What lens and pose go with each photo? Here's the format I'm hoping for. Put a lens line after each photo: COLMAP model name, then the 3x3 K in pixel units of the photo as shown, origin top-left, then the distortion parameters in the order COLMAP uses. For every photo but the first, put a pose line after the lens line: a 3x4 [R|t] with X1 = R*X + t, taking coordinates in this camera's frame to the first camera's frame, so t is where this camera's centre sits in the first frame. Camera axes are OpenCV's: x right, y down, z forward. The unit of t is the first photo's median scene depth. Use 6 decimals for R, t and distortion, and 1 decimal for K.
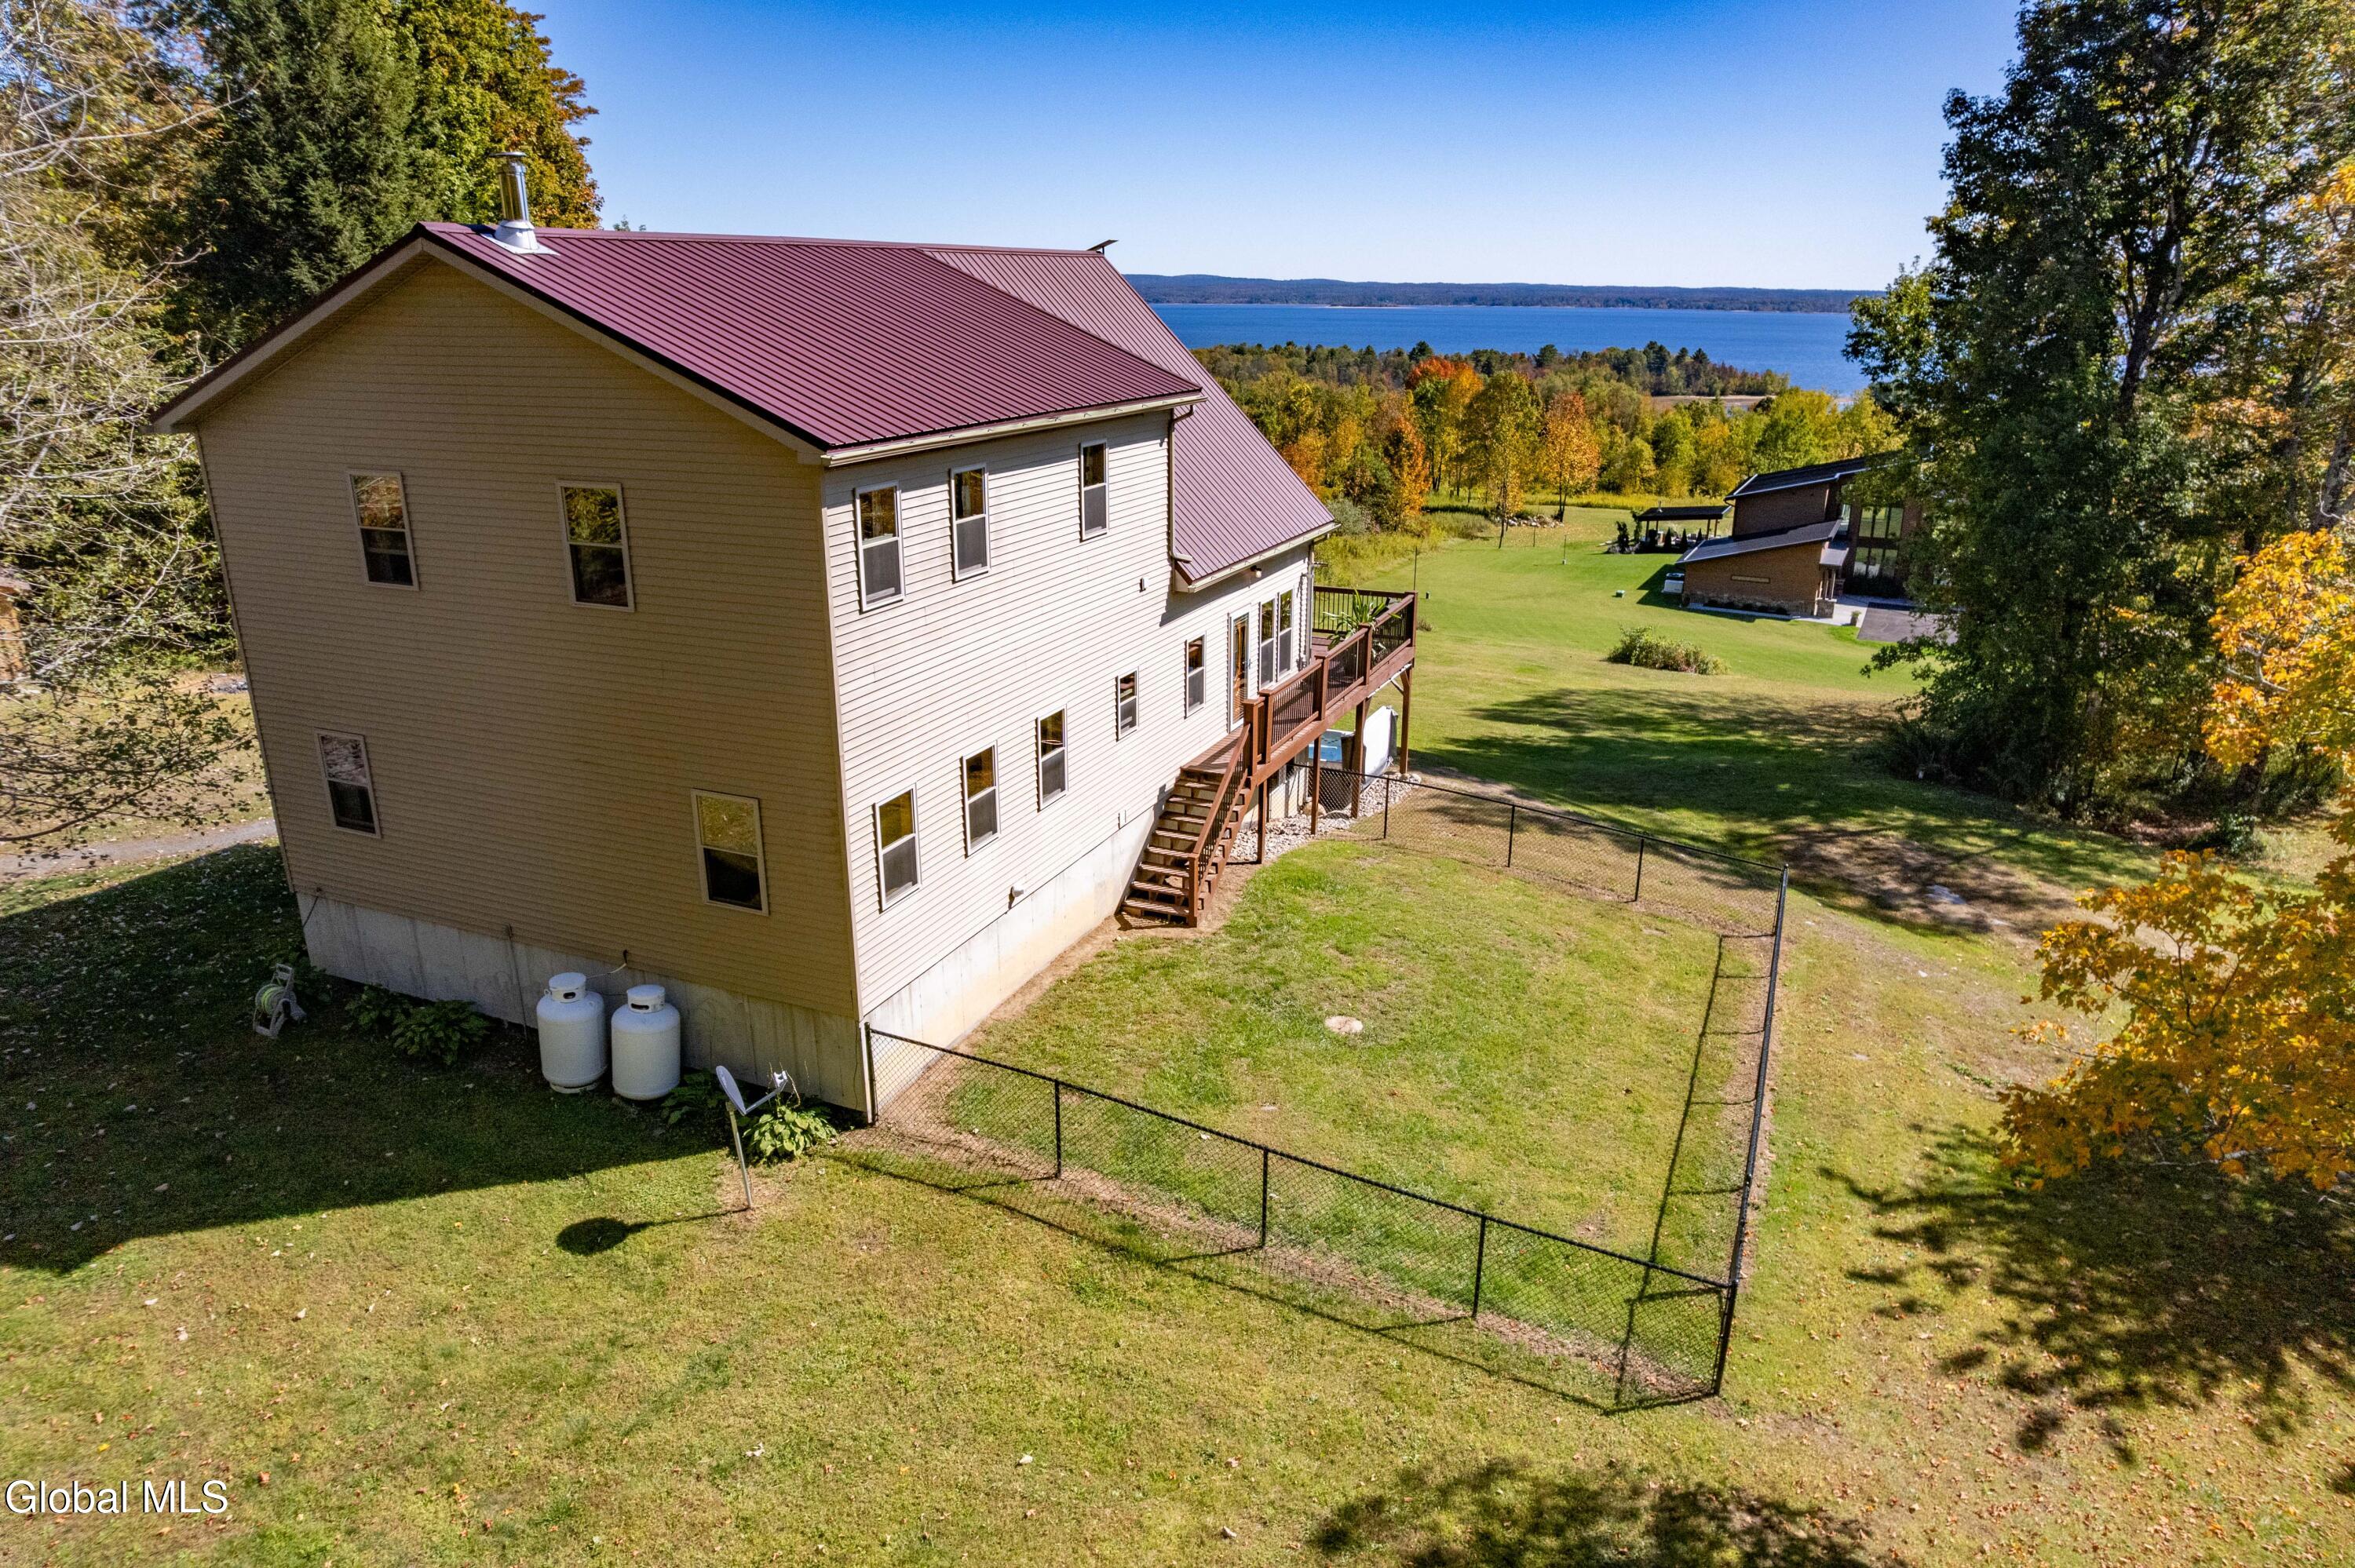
lens RADIAL K [[1511.9, 0, 1177.5], [0, 1511.9, 784.0], [0, 0, 1]] dist [-0.004544, 0.000392]
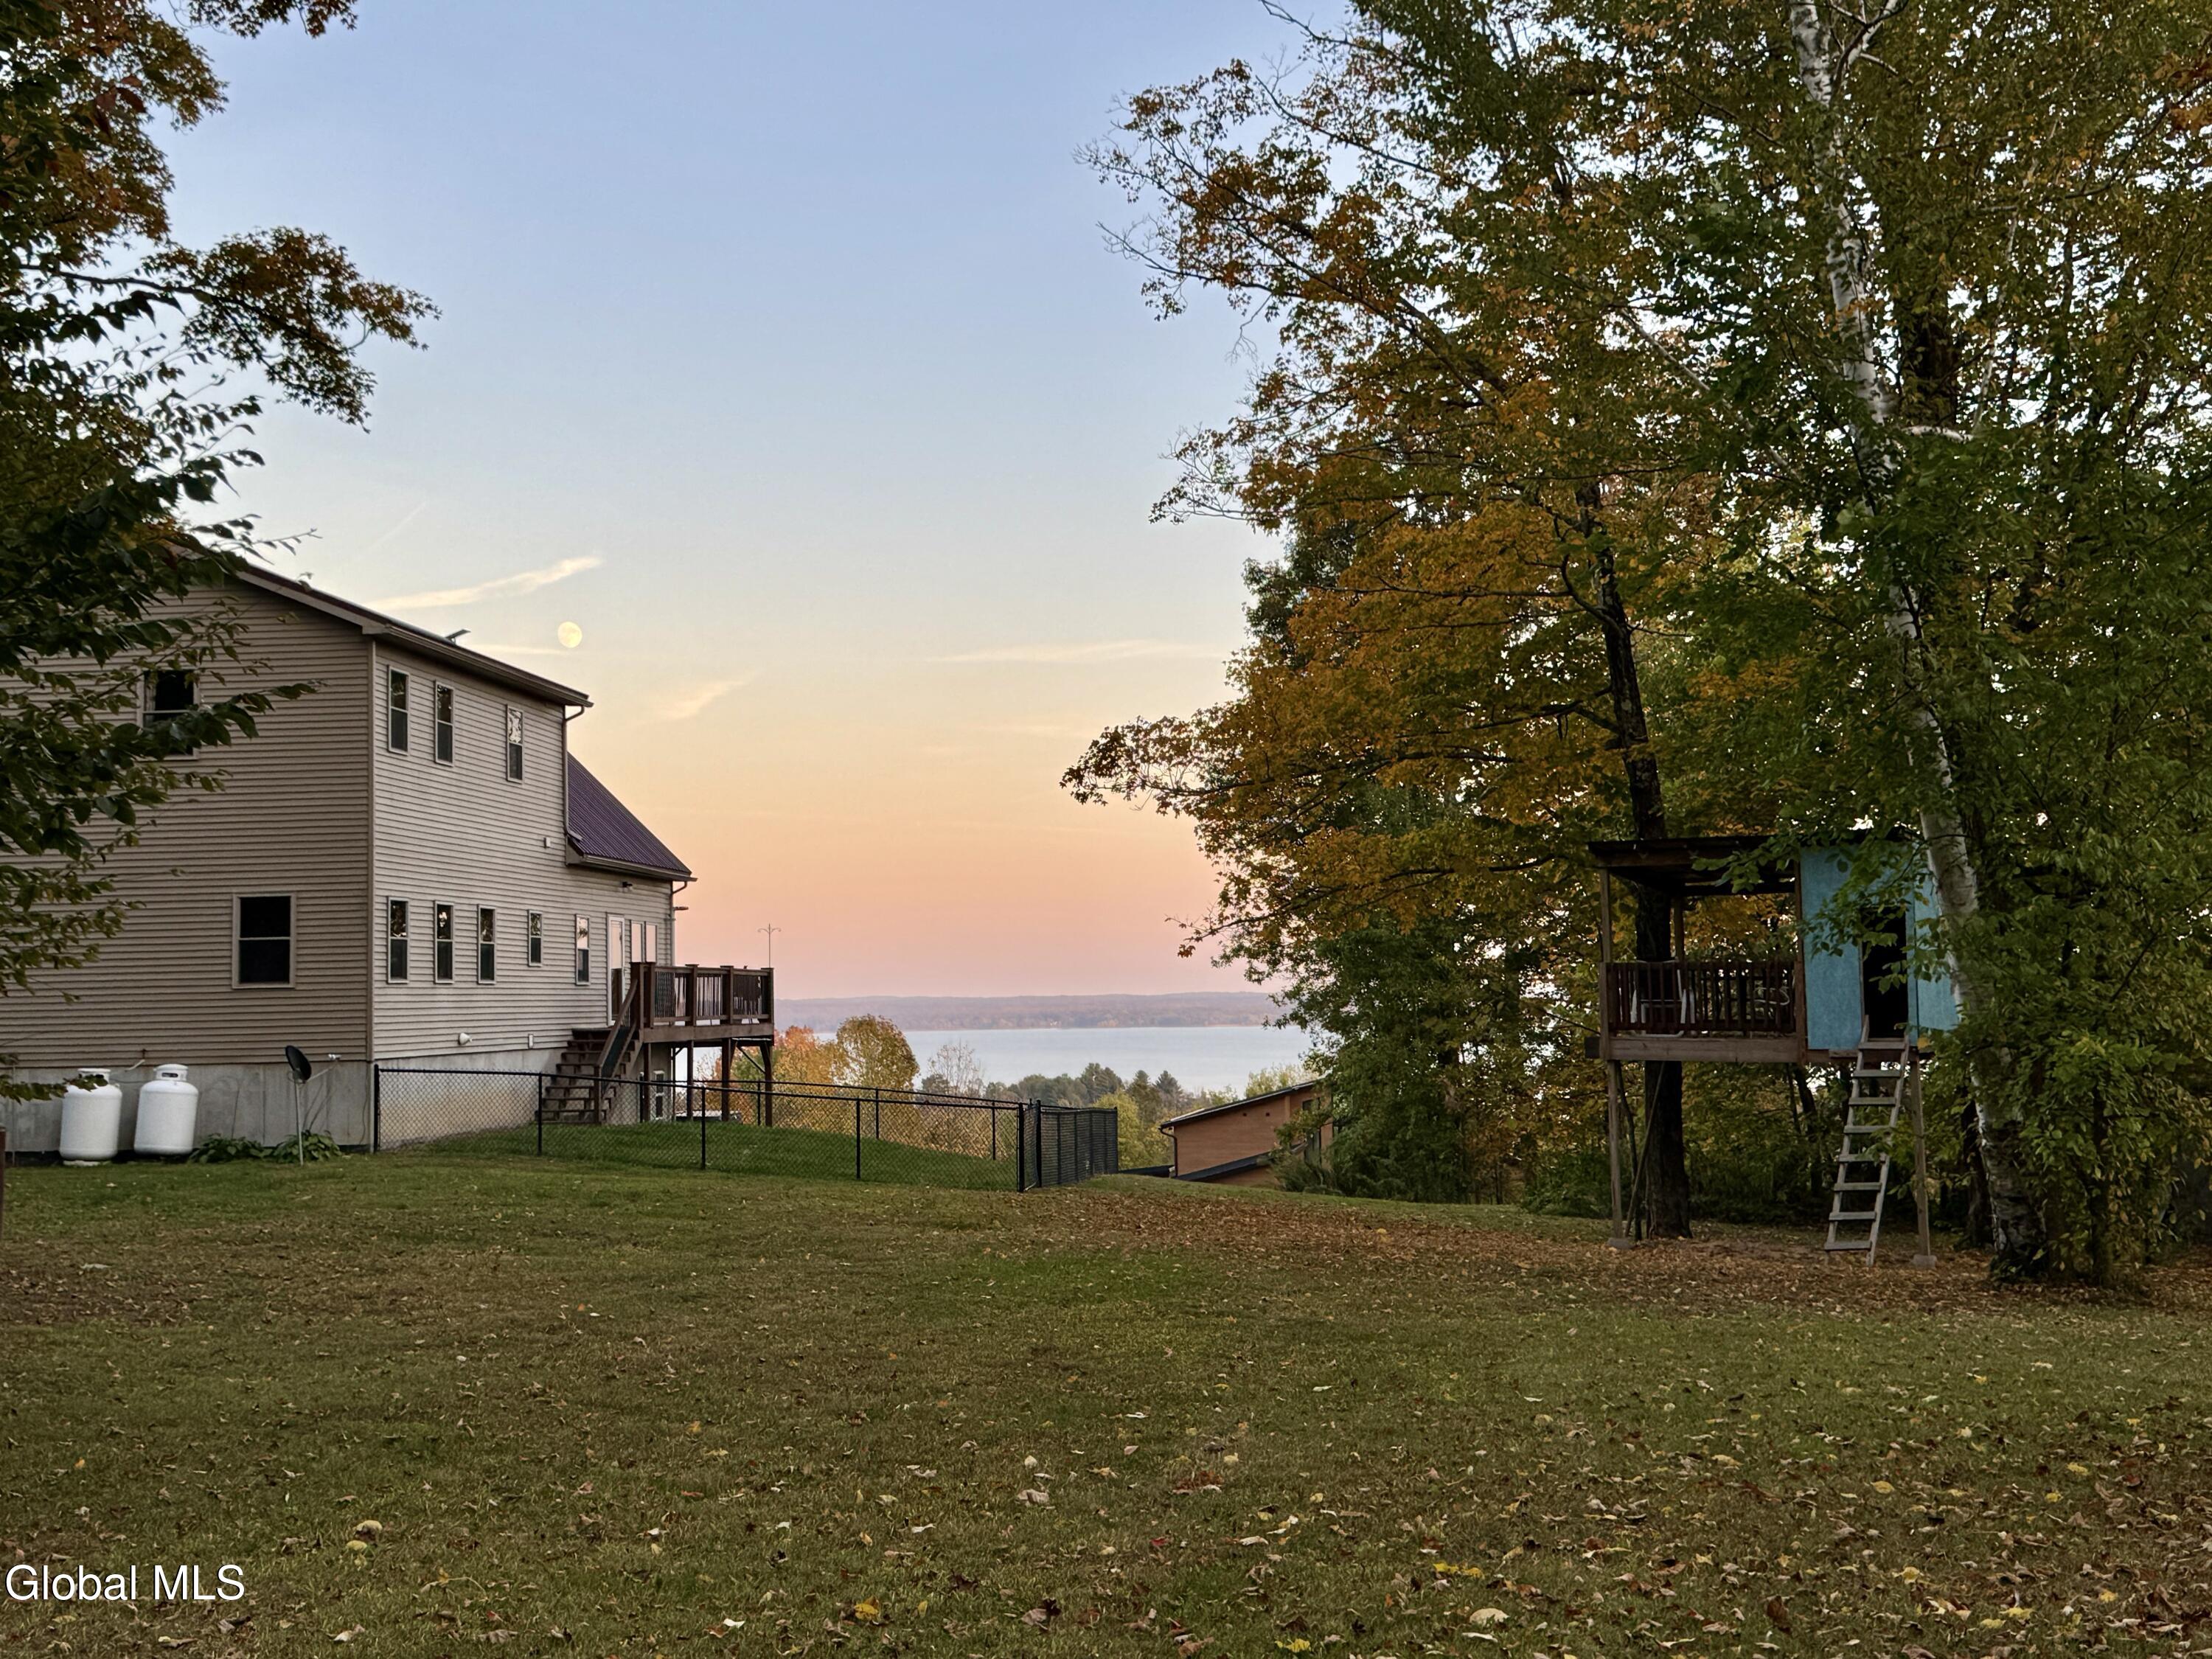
lens RADIAL K [[2587.1, 0, 1106.0], [0, 2587.1, 829.5], [0, 0, 1]] dist [0.001401, -0.001225]
pose [[0.956134, 0.007832, 0.292823, -0.216666], [0.101394, 0.929000, -0.355919, 0.682549], [-0.274820, 0.369997, 0.887455, -0.995511]]
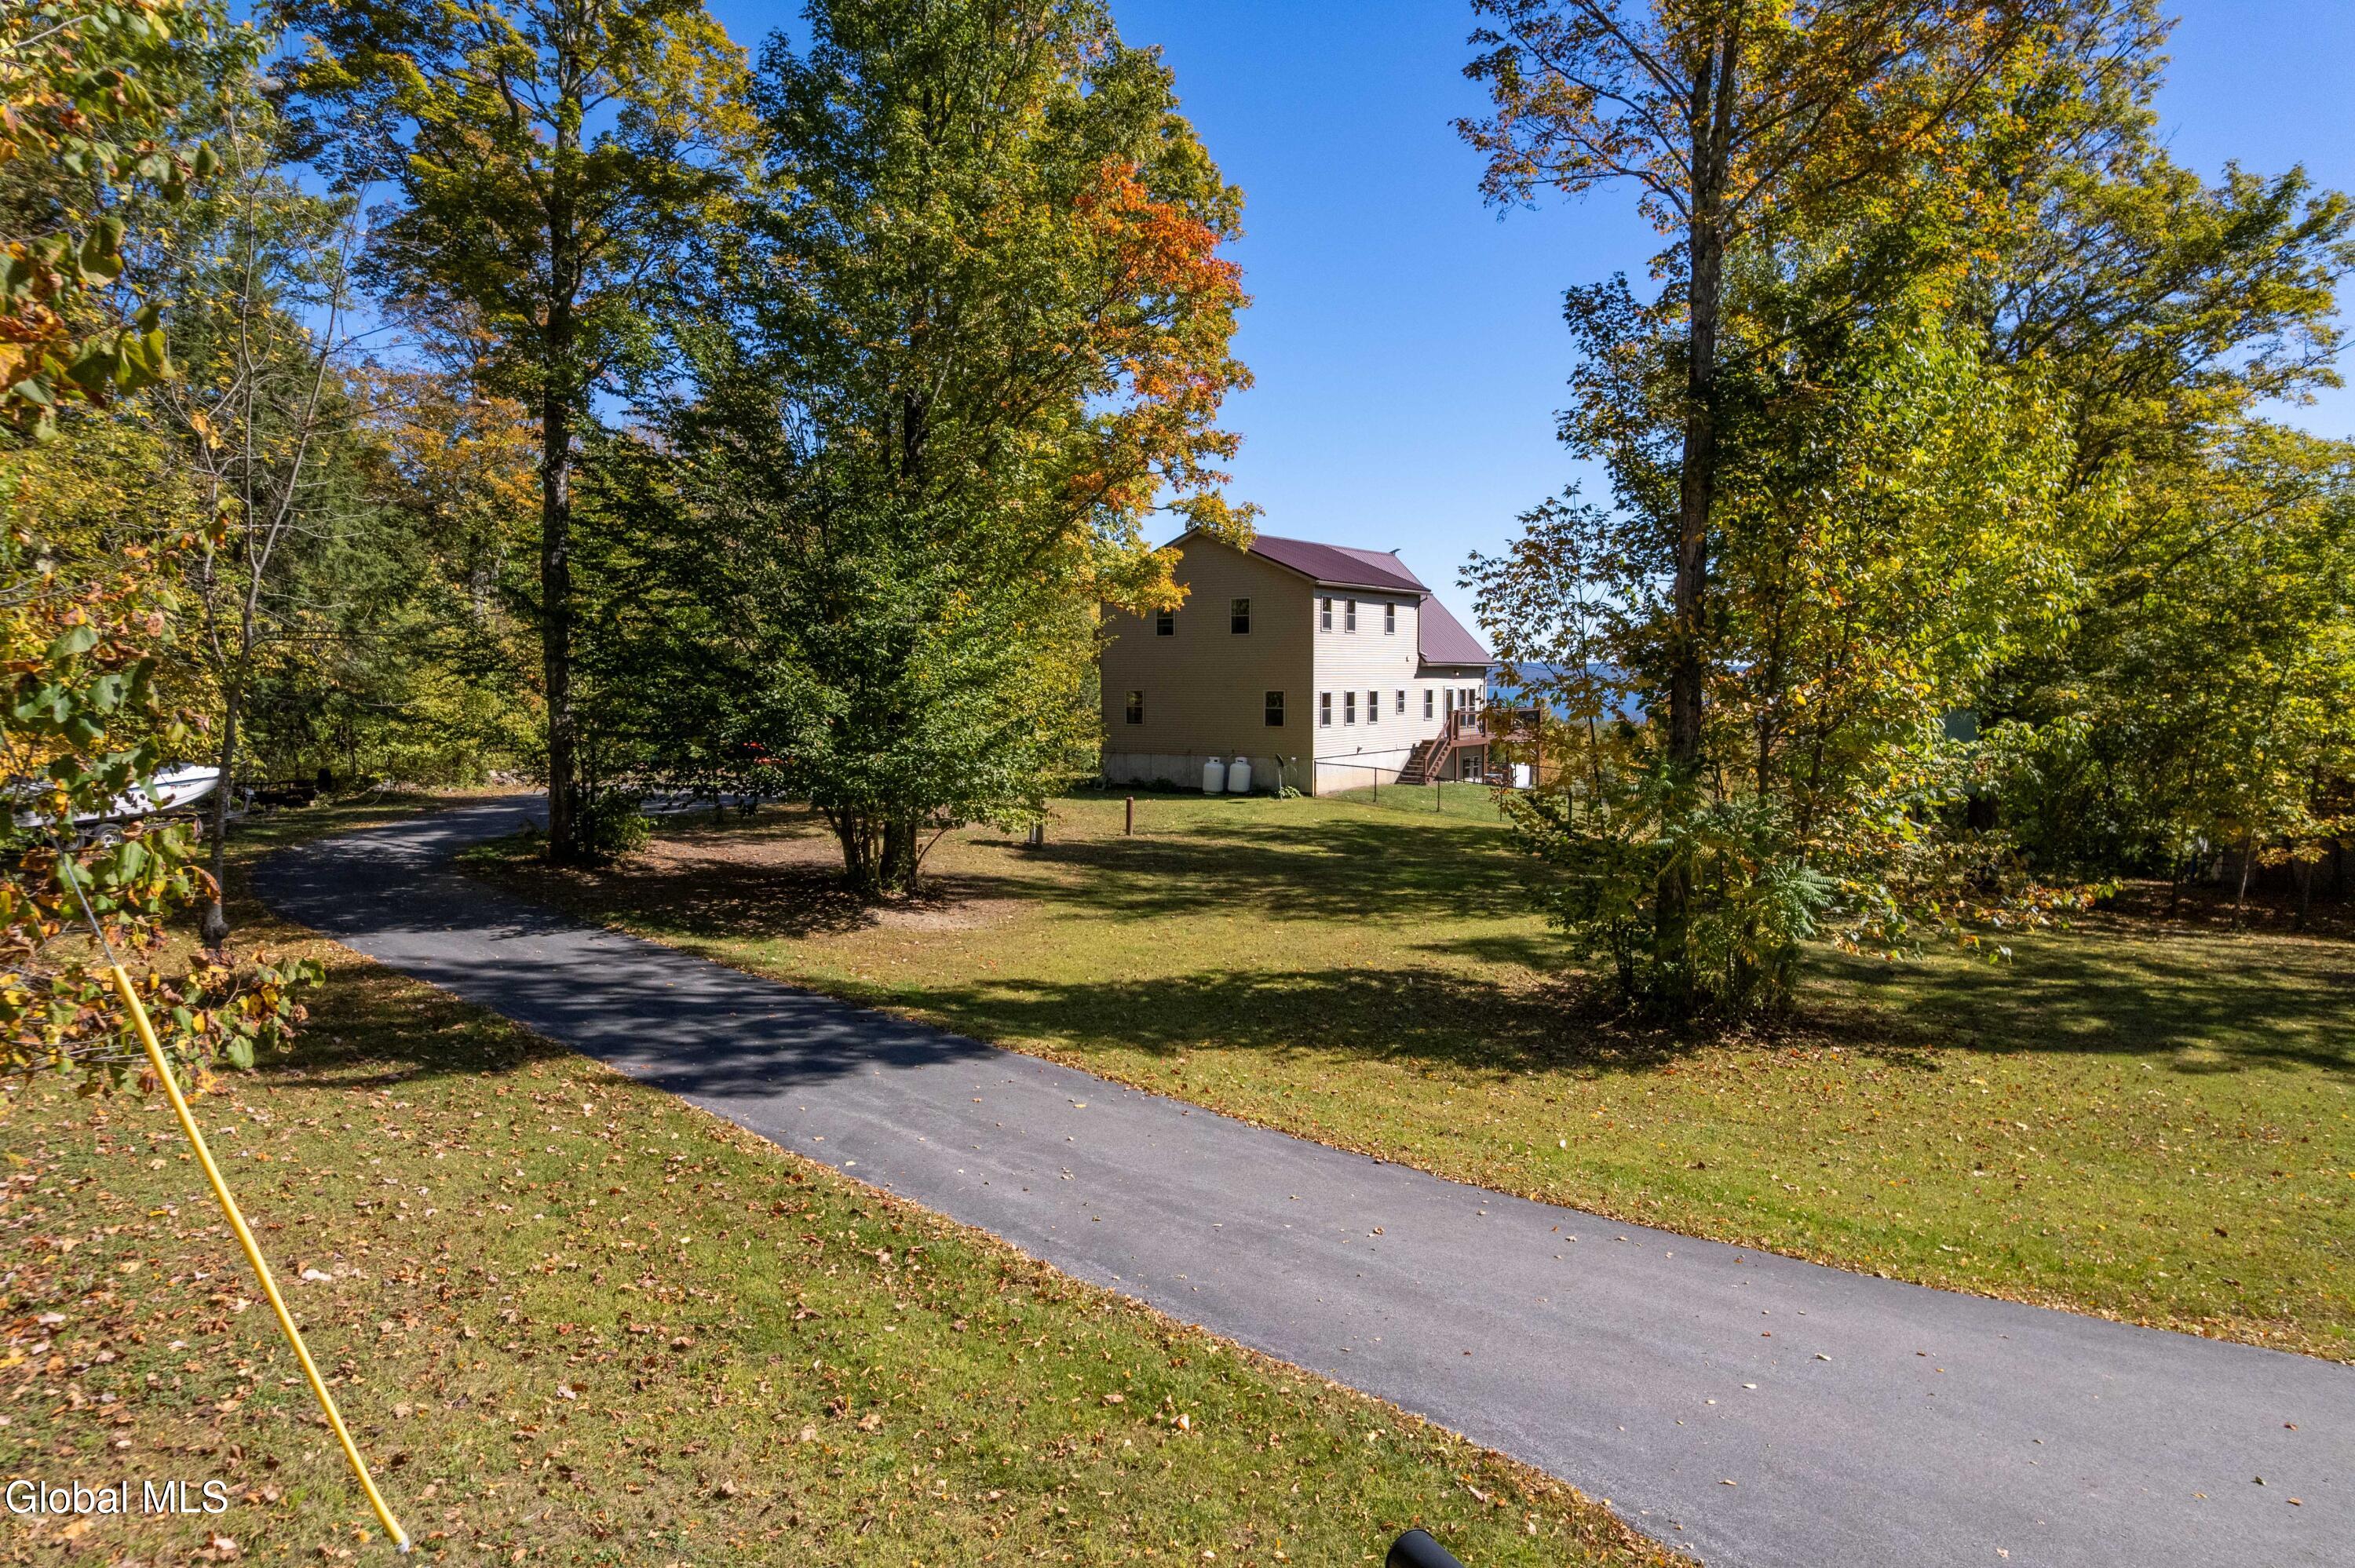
lens RADIAL K [[1511.9, 0, 1177.5], [0, 1511.9, 784.0], [0, 0, 1]] dist [-0.004544, 0.000392]
pose [[0.983504, 0.014582, -0.180299, 0.067716], [-0.056106, 0.972178, -0.227424, 0.784984], [0.171966, 0.233788, 0.956959, -1.720603]]
